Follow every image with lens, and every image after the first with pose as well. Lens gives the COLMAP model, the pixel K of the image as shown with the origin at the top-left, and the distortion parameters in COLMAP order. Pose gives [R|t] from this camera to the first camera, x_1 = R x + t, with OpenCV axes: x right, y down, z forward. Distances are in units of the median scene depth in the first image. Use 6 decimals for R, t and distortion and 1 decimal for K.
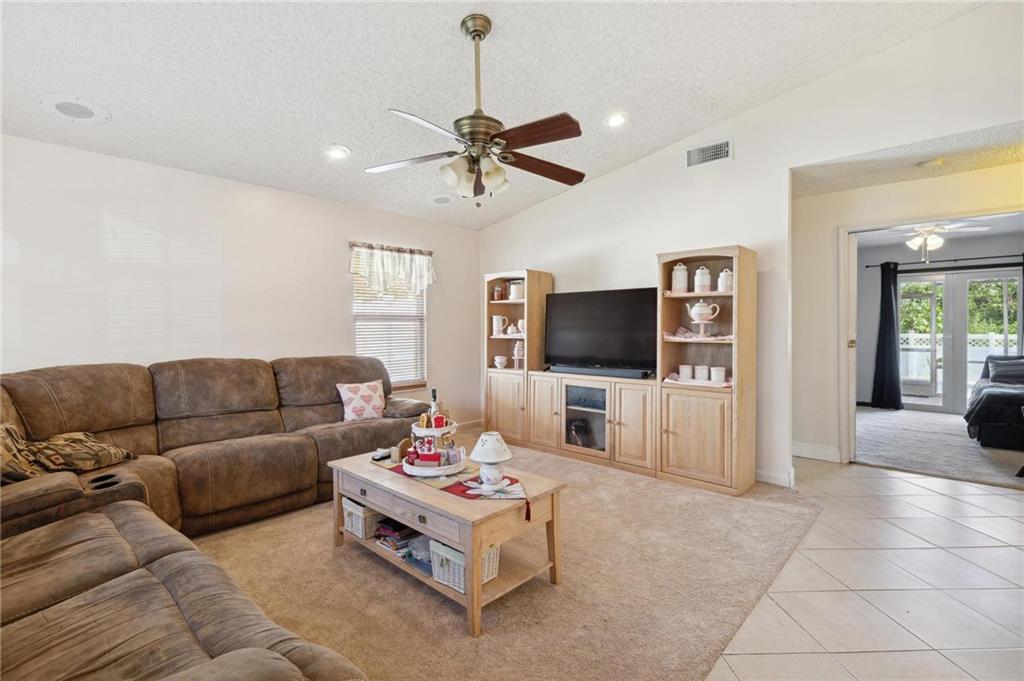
lens RADIAL K [[474.9, 0, 512.5], [0, 474.9, 328.0], [0, 0, 1]] dist [-0.000352, 0.000047]
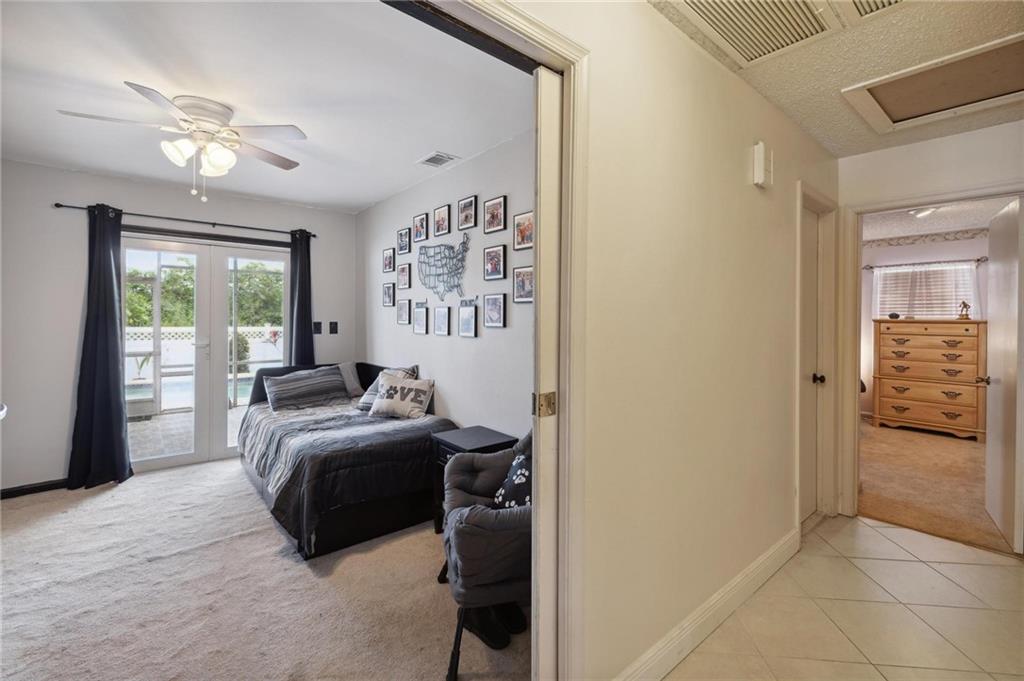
lens RADIAL K [[439.3, 0, 511.9], [0, 439.3, 322.1], [0, 0, 1]] dist [-0.000281, 0.000119]
pose [[0.116022, 0.004370, 0.993237, 0.408100], [-0.001022, 0.999990, -0.004281, -0.006685], [-0.993246, -0.000518, 0.116026, 0.558948]]
